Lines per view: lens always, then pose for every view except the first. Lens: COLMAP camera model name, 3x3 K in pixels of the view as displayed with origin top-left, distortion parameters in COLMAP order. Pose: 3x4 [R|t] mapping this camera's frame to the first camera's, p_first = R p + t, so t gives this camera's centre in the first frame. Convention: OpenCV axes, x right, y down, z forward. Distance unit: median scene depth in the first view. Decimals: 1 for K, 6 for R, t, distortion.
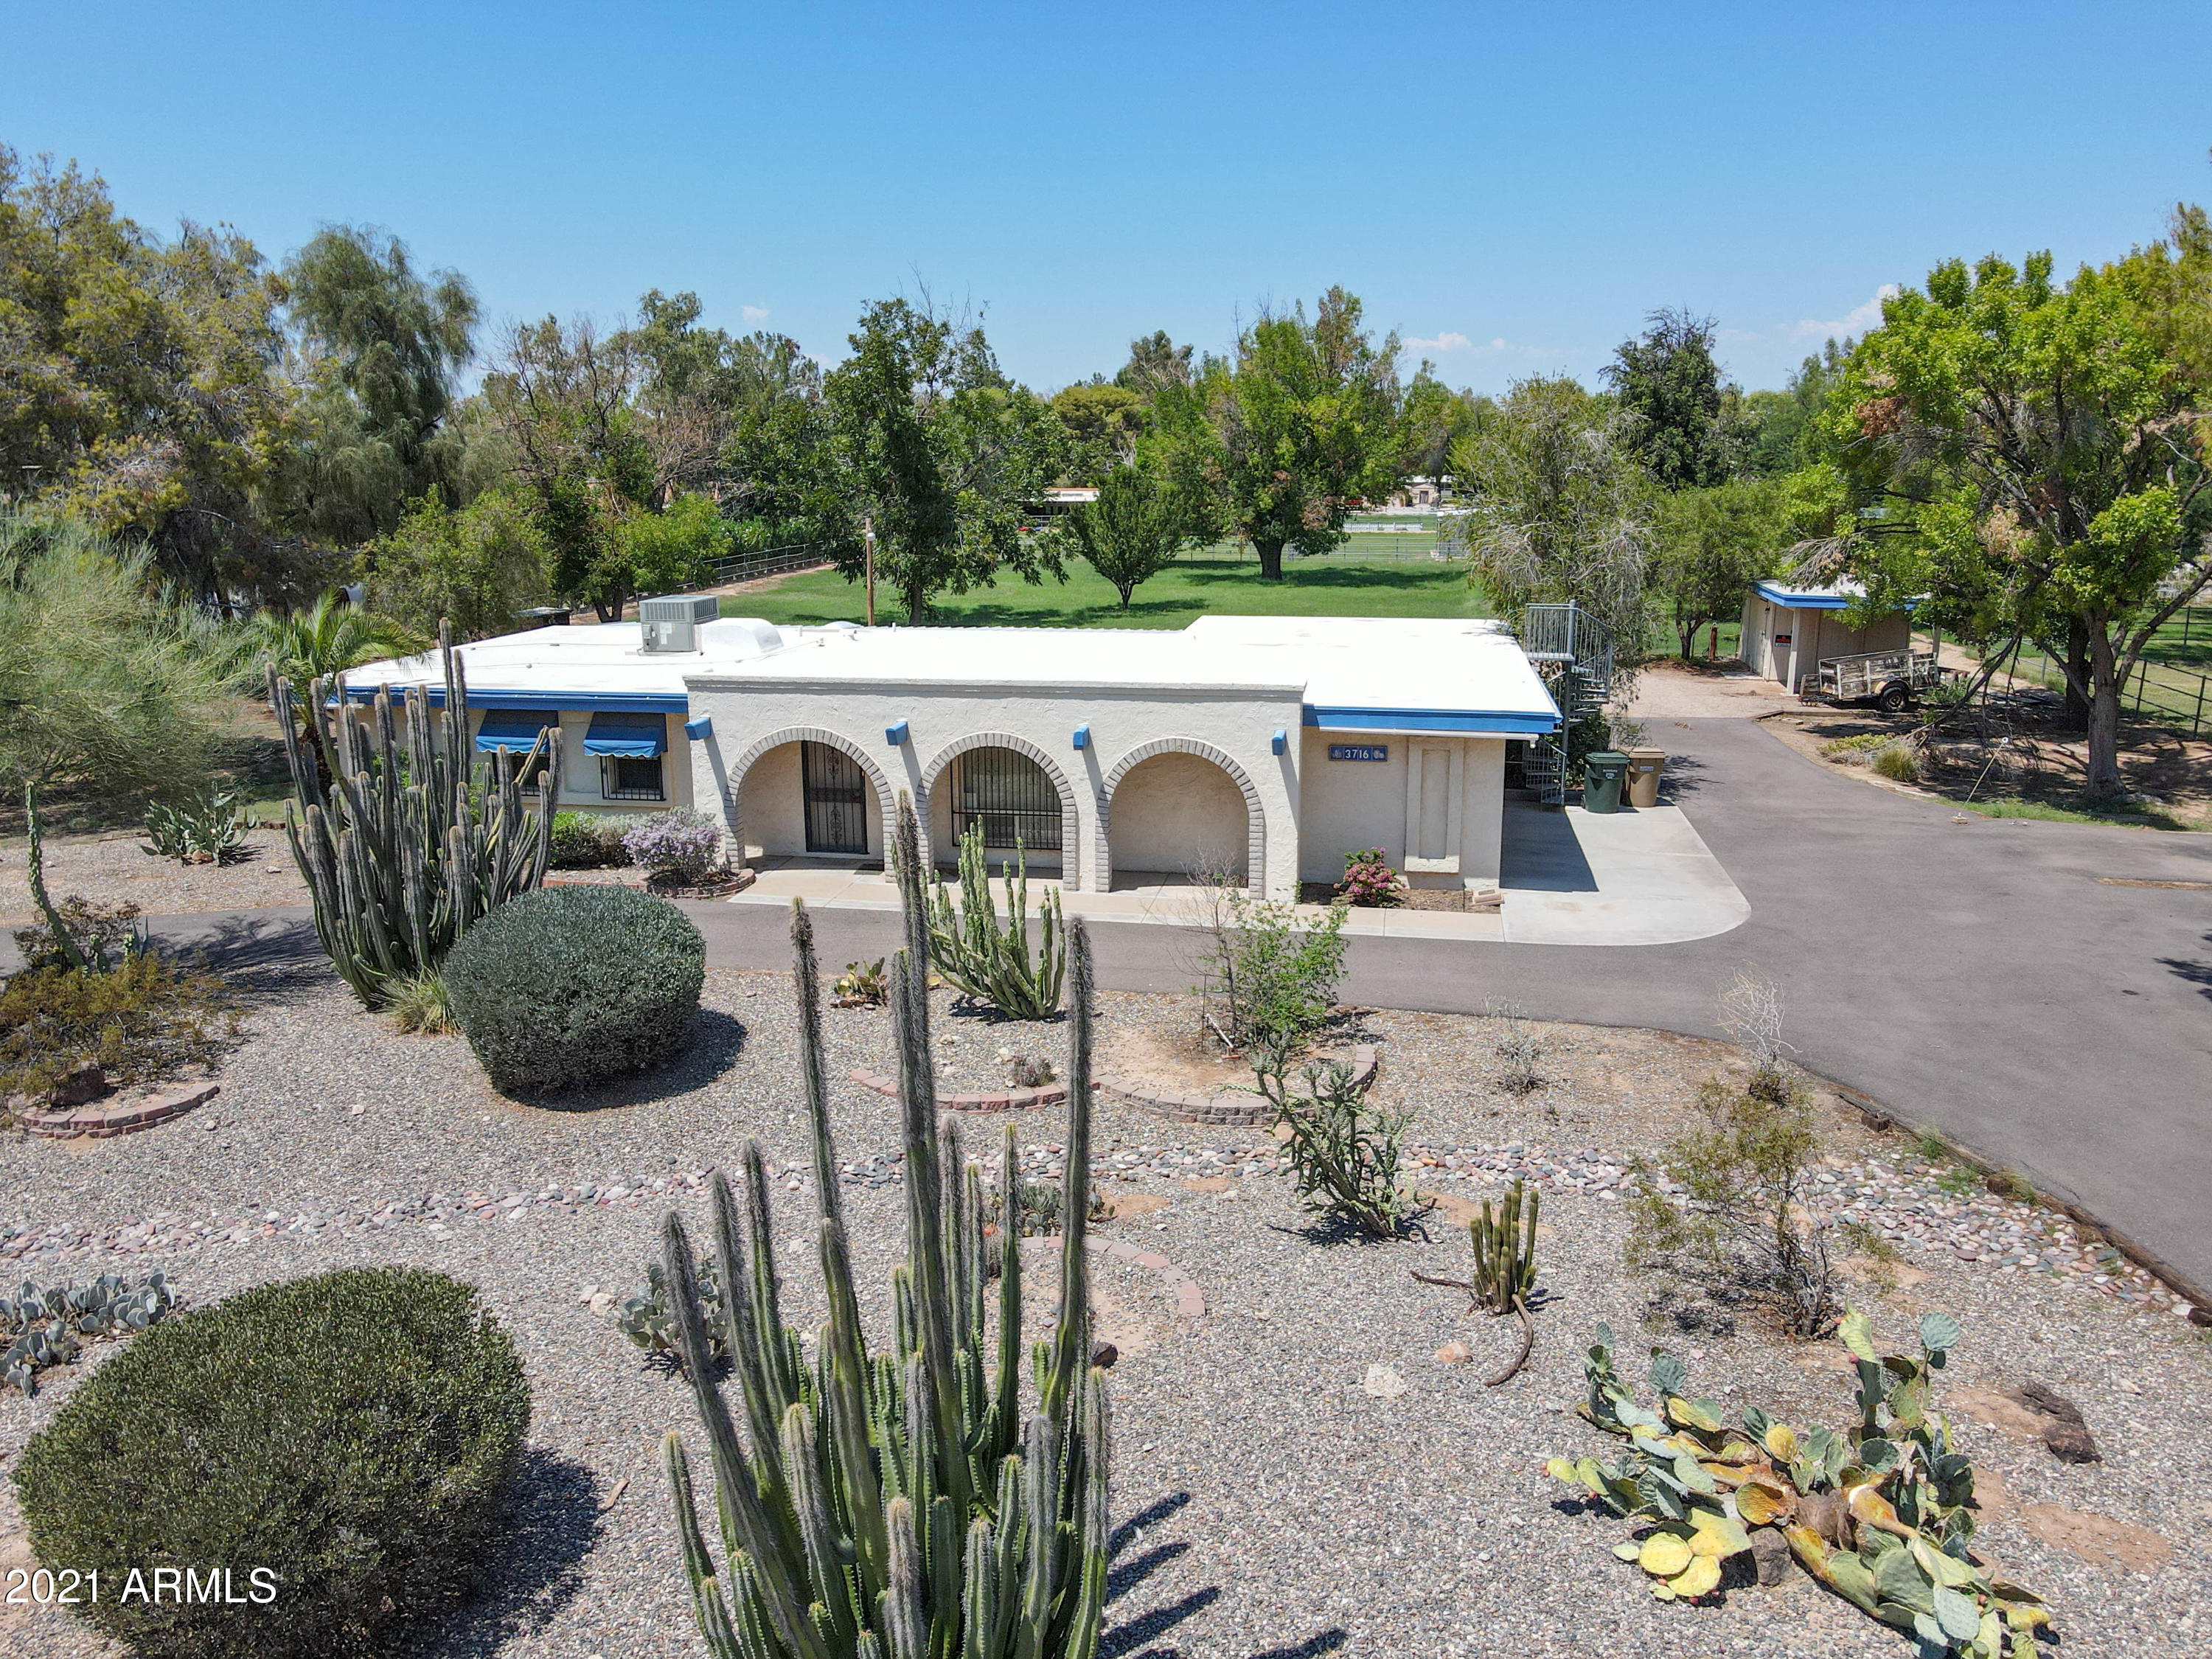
lens RADIAL K [[1614.2, 0, 1099.6], [0, 1614.2, 818.1], [0, 0, 1]] dist [0.023921, -0.010285]
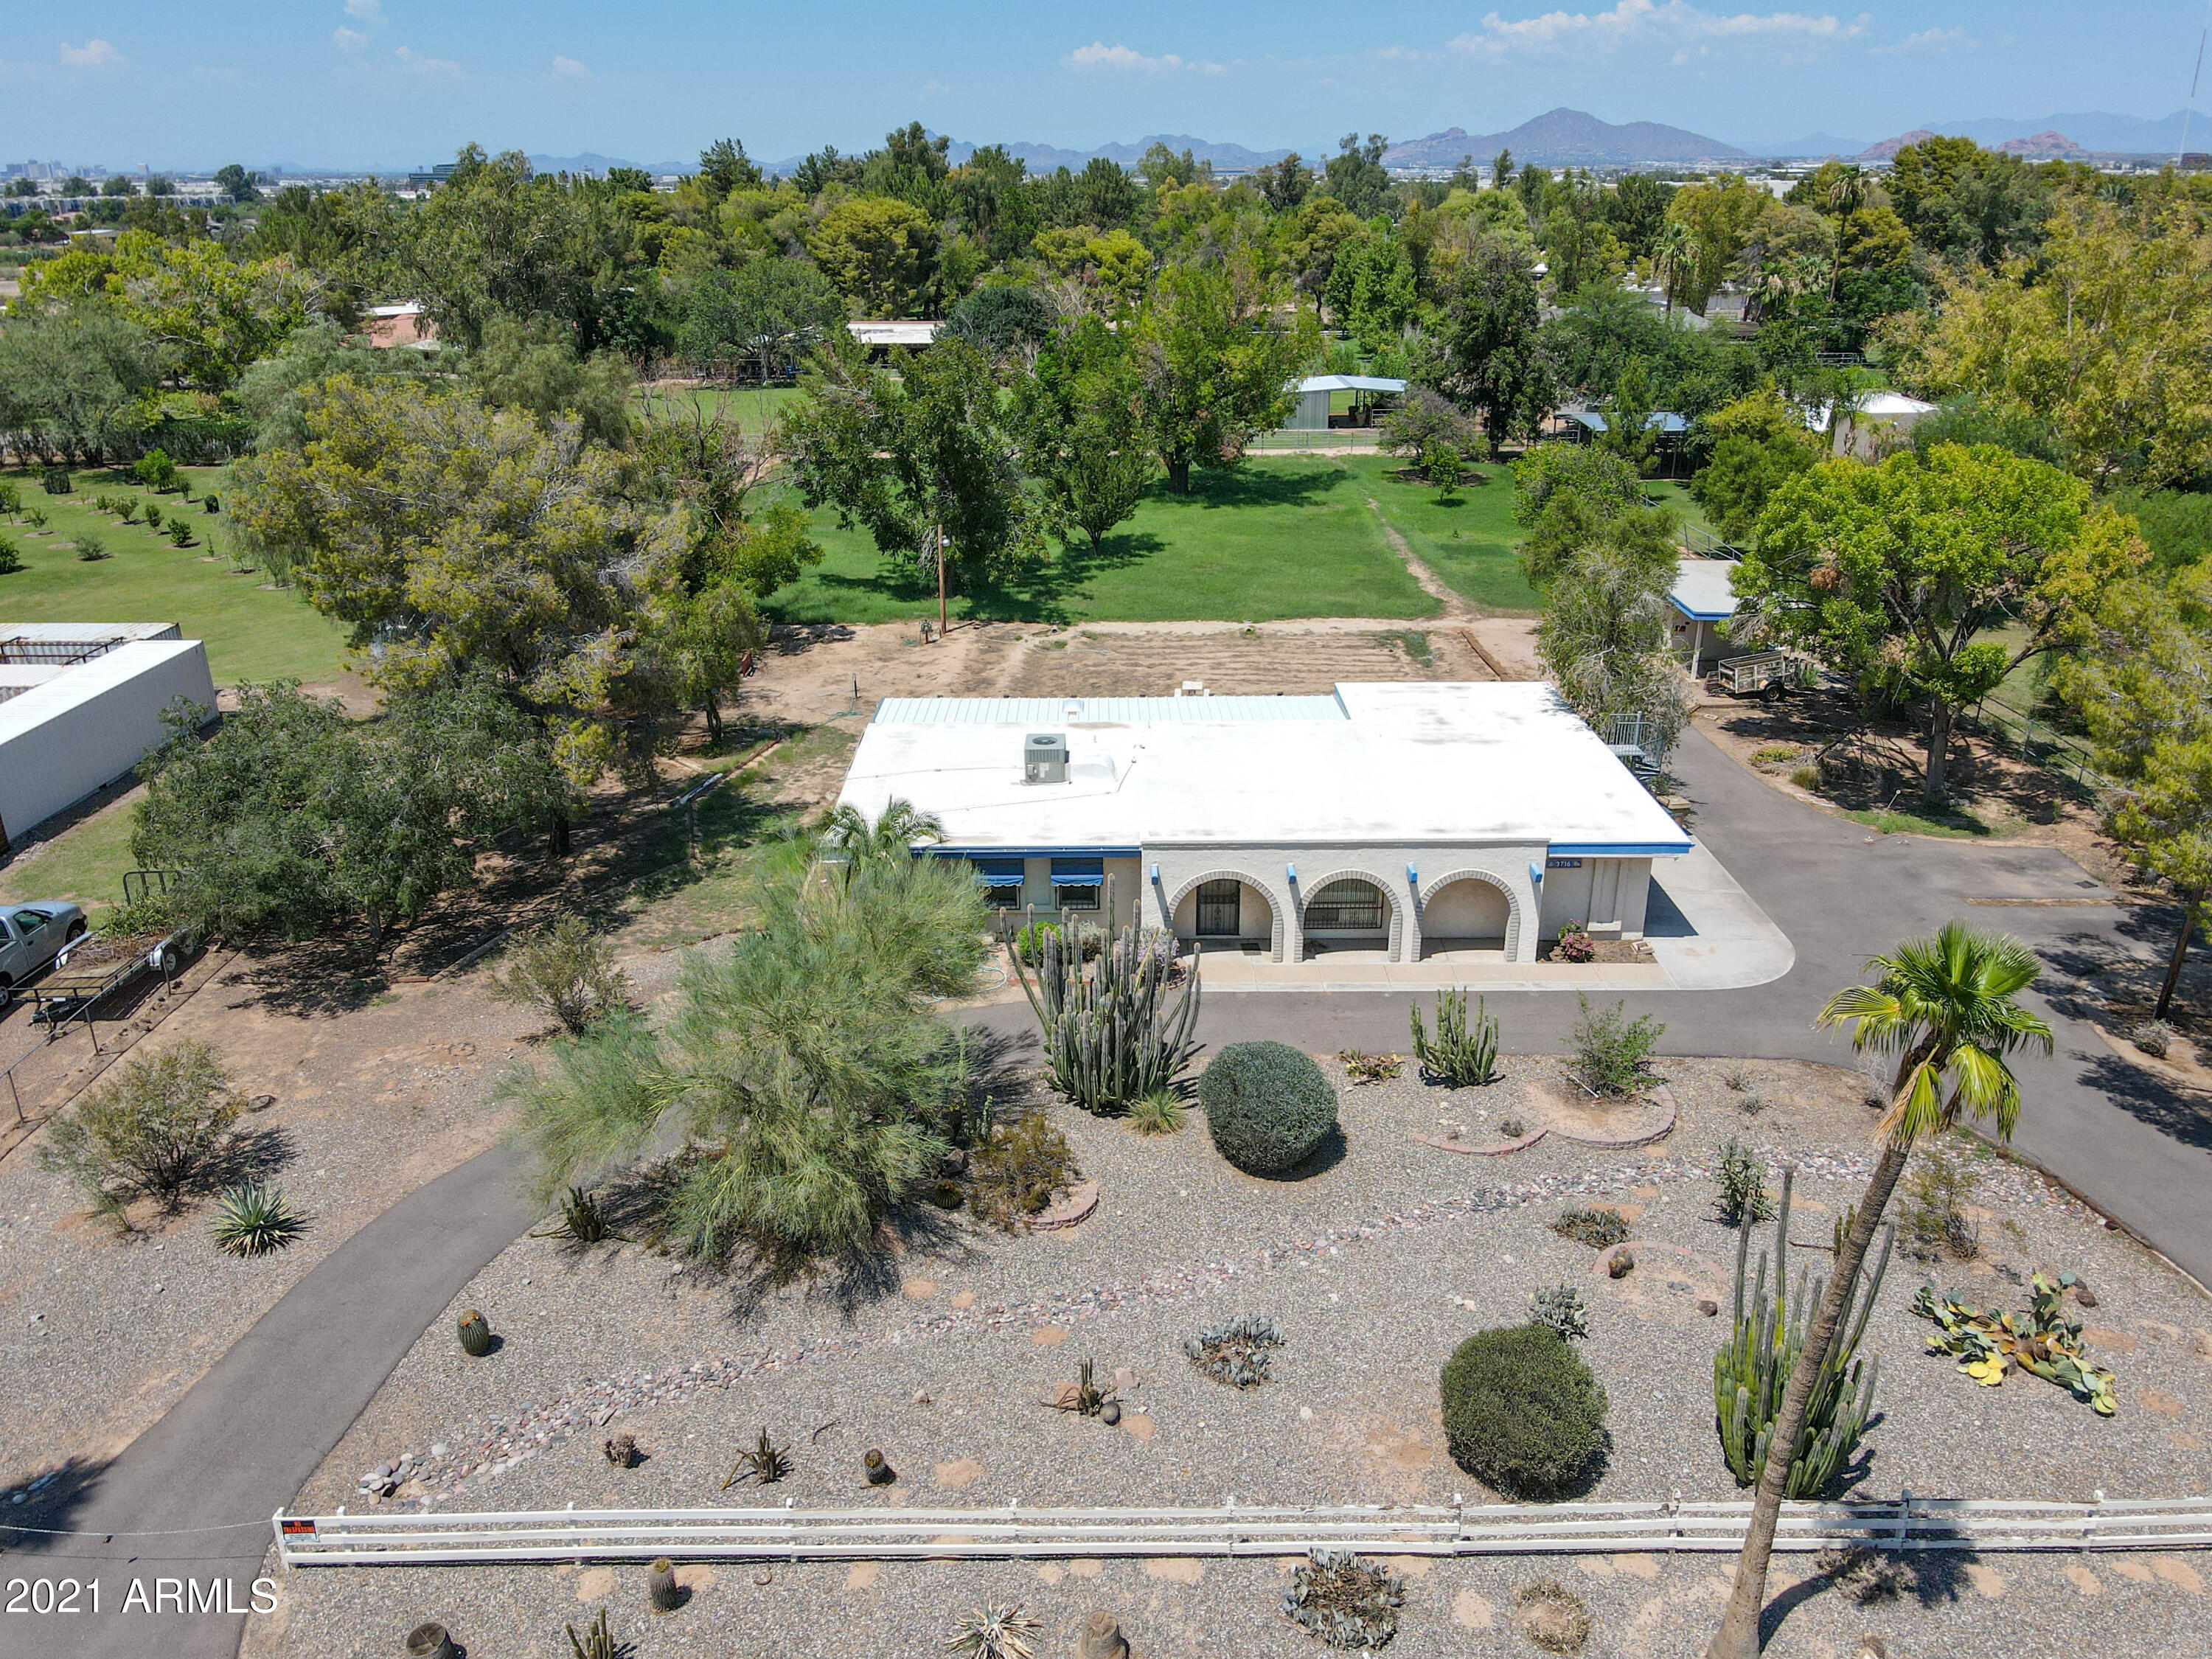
lens RADIAL K [[1614.2, 0, 1099.6], [0, 1614.2, 818.1], [0, 0, 1]] dist [0.023921, -0.010285]
pose [[0.981860, -0.068022, 0.176987, -0.336559], [0.039672, 0.986473, 0.159049, -0.210253], [-0.185412, -0.149143, 0.971277, -0.272881]]
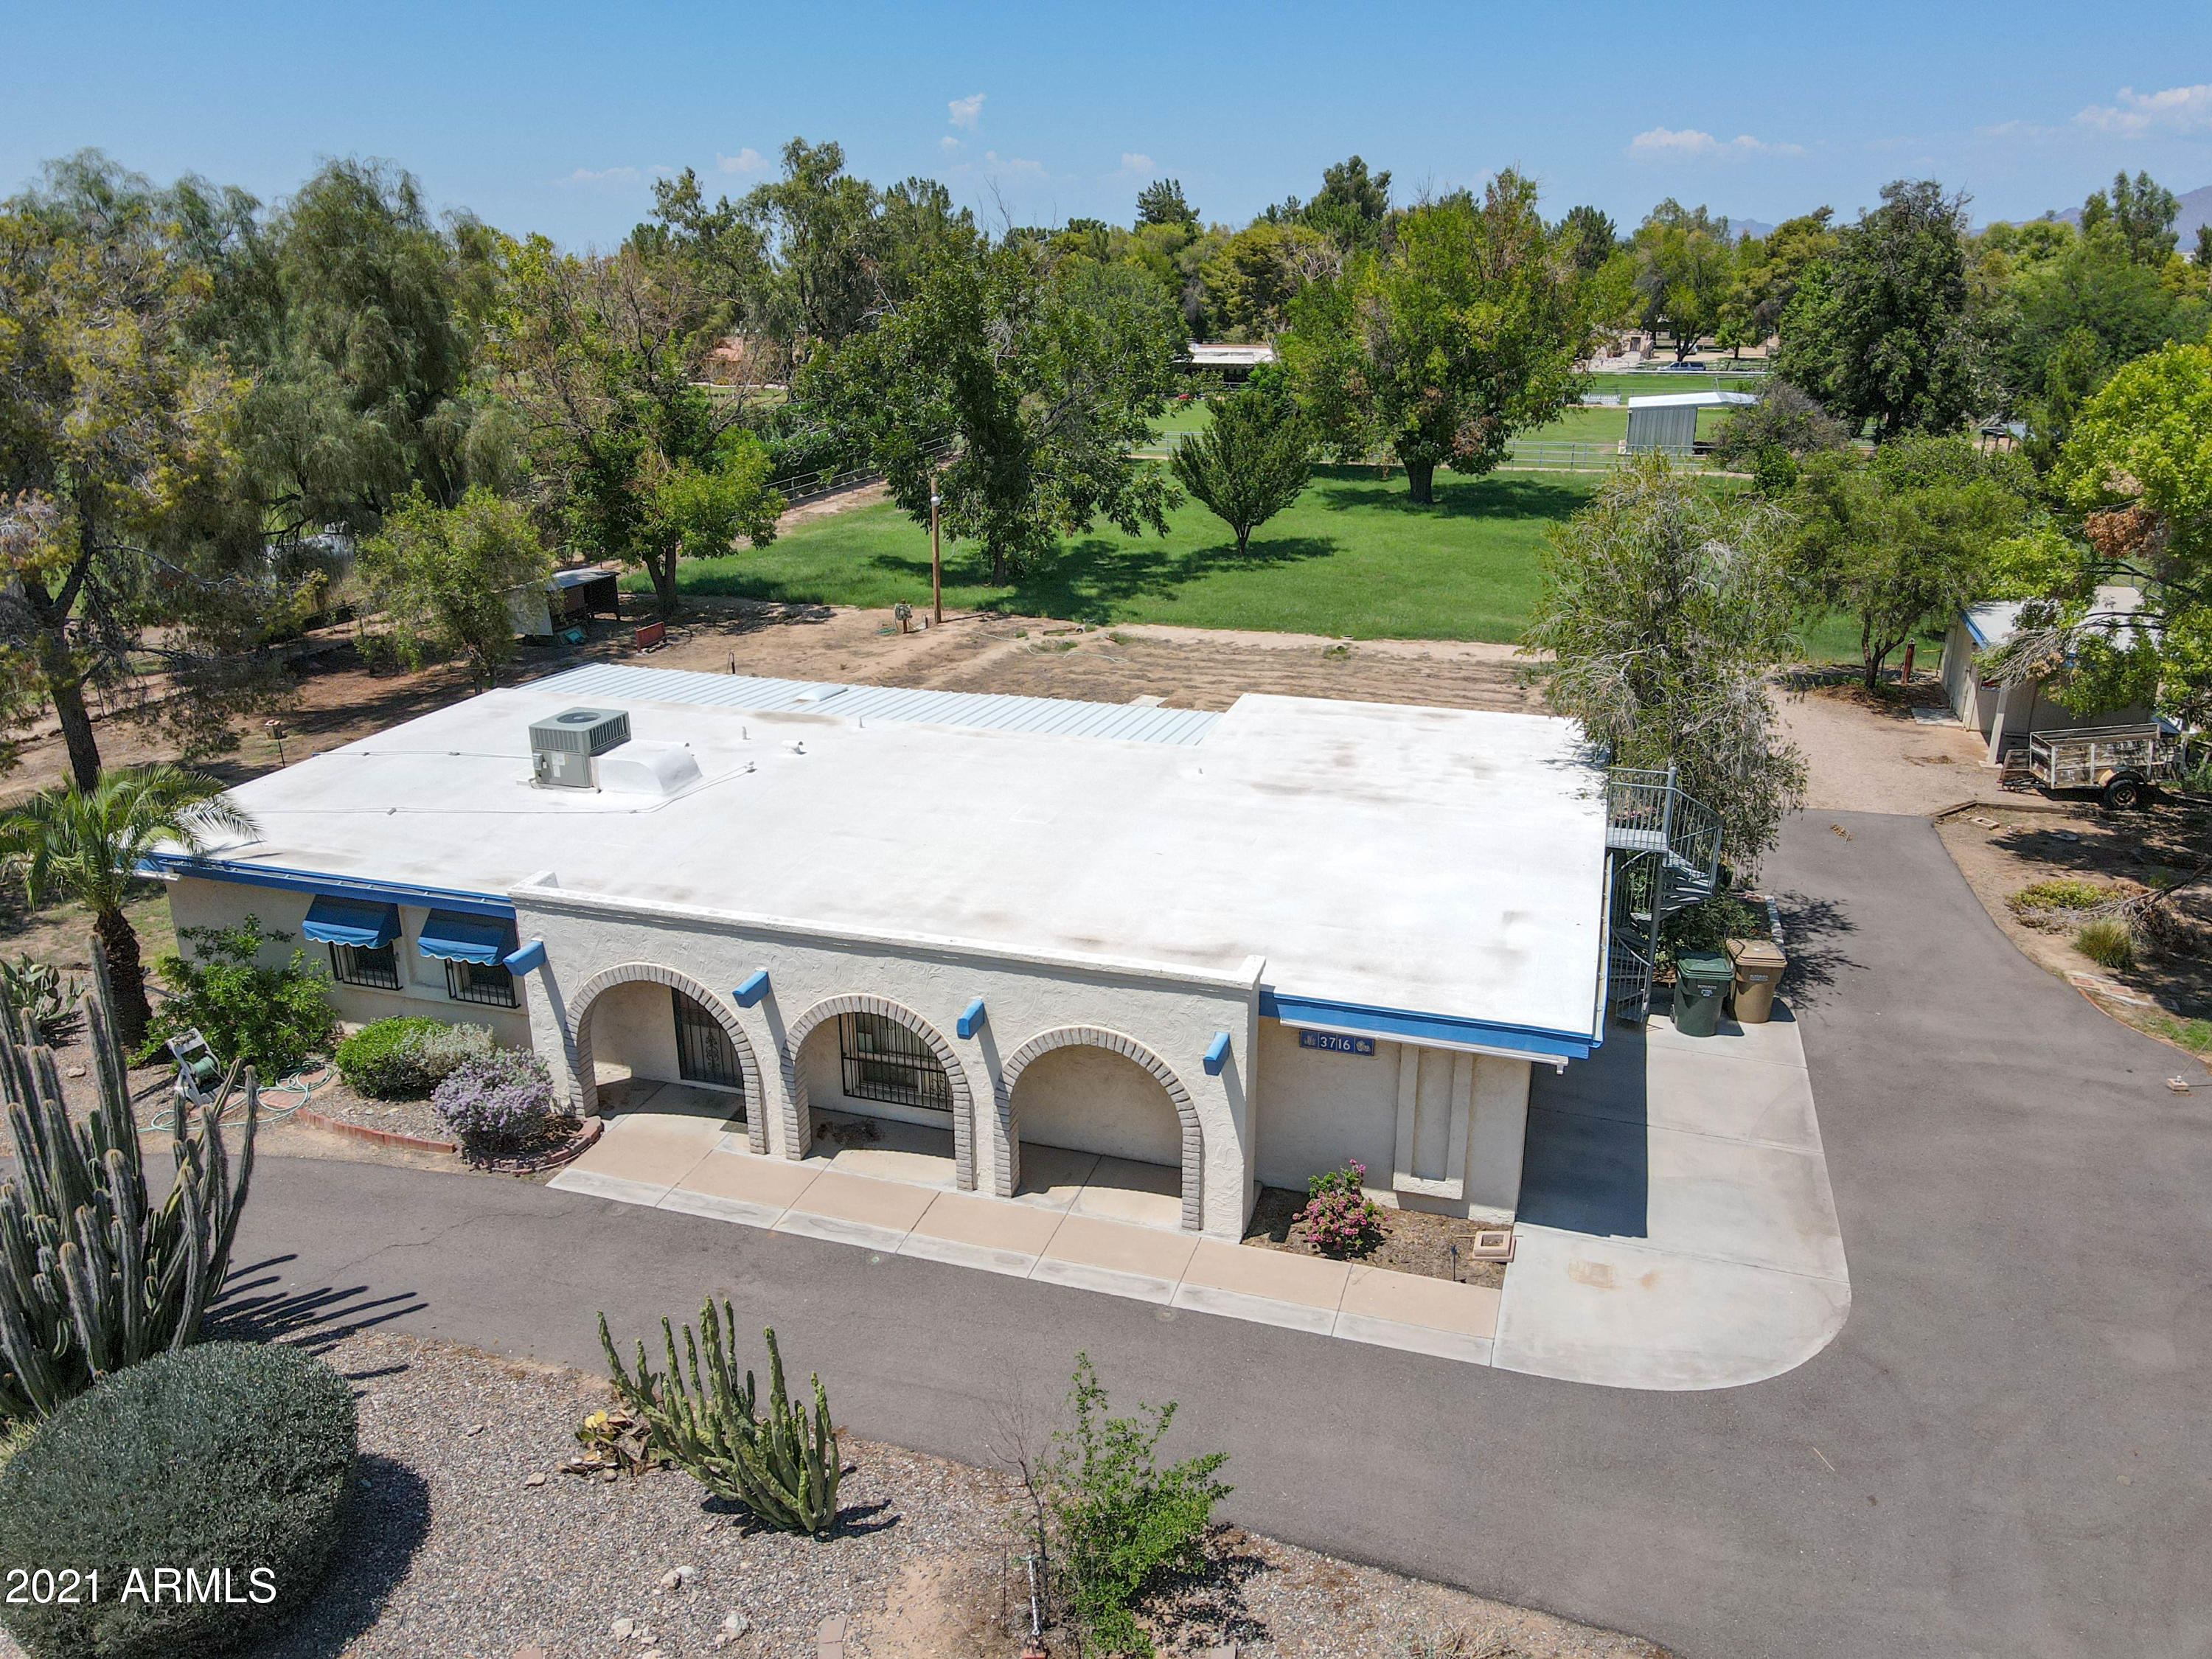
lens RADIAL K [[1614.2, 0, 1099.6], [0, 1614.2, 818.1], [0, 0, 1]] dist [0.023921, -0.010285]
pose [[0.992698, 0.041604, -0.113223, 0.076865], [-0.029023, 0.993444, 0.110578, -0.134007], [0.117082, -0.106485, 0.987397, 0.140880]]
